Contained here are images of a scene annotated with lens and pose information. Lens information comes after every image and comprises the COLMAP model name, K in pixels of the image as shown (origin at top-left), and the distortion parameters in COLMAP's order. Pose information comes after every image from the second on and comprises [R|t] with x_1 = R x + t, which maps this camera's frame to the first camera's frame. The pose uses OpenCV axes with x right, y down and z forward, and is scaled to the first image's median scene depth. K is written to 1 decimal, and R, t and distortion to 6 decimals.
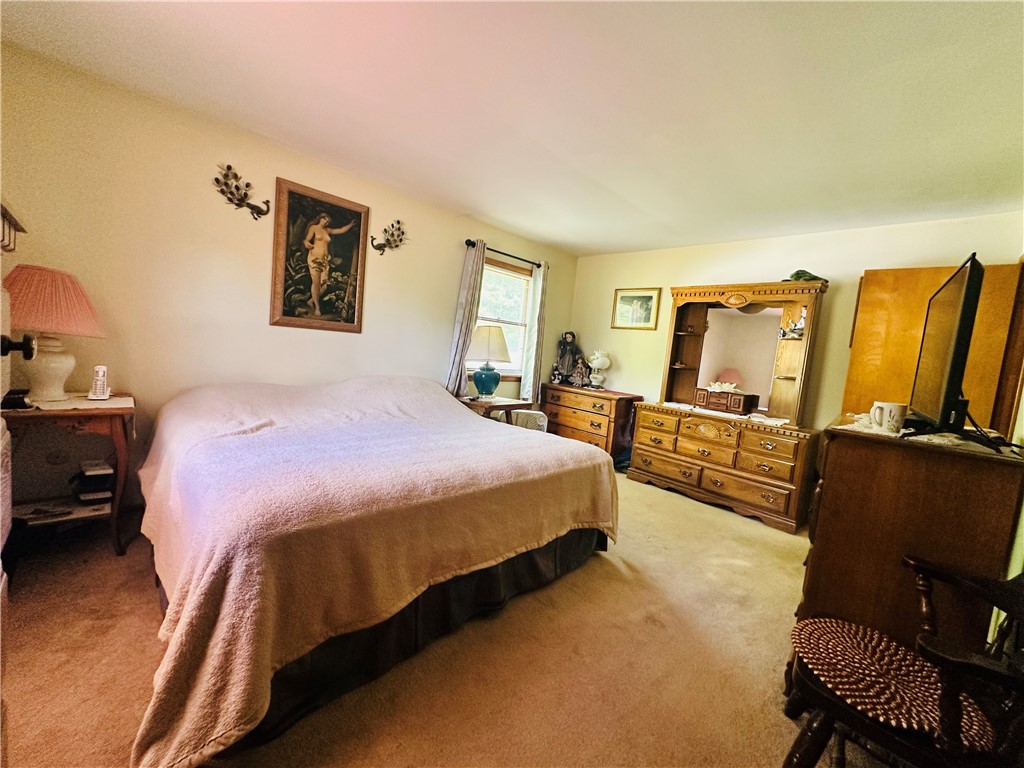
lens RADIAL K [[425.0, 0, 505.6], [0, 425.0, 383.5], [0, 0, 1]] dist [0.001289, 0.000111]
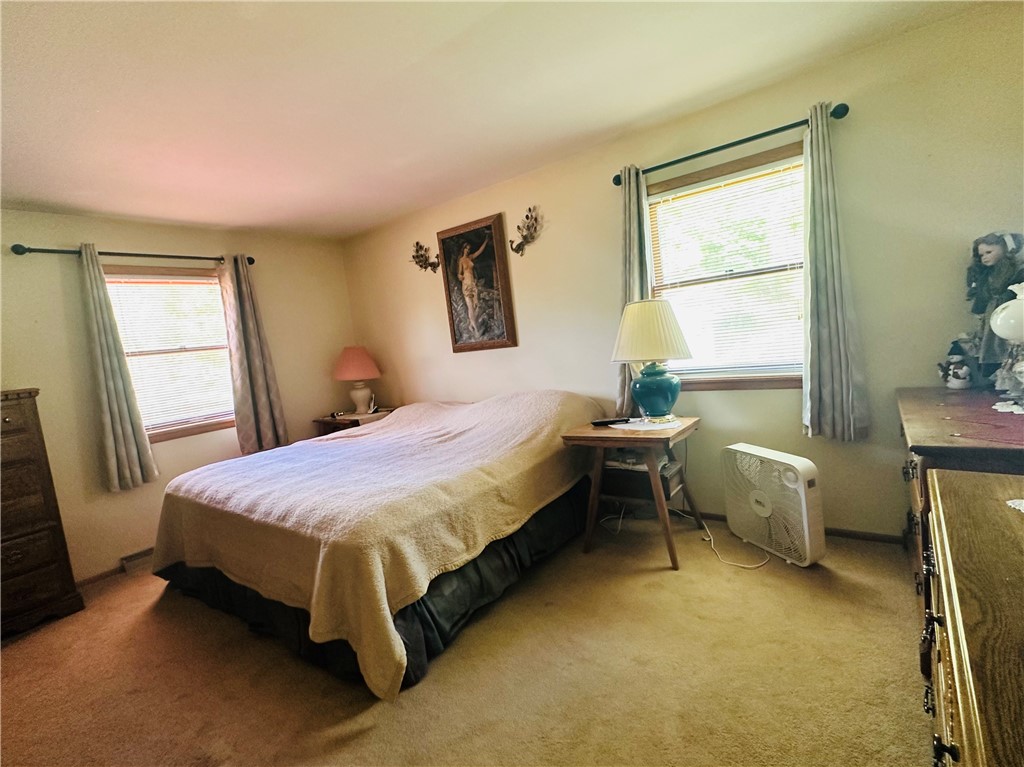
lens RADIAL K [[483.2, 0, 512.0], [0, 483.2, 383.5], [0, 0, 1]] dist [0.000013, -0.000017]
pose [[0.124925, -0.014003, -0.992067, 0.712898], [0.045243, 0.998941, -0.008403, -0.026952], [0.991134, -0.043834, 0.125426, 0.847893]]
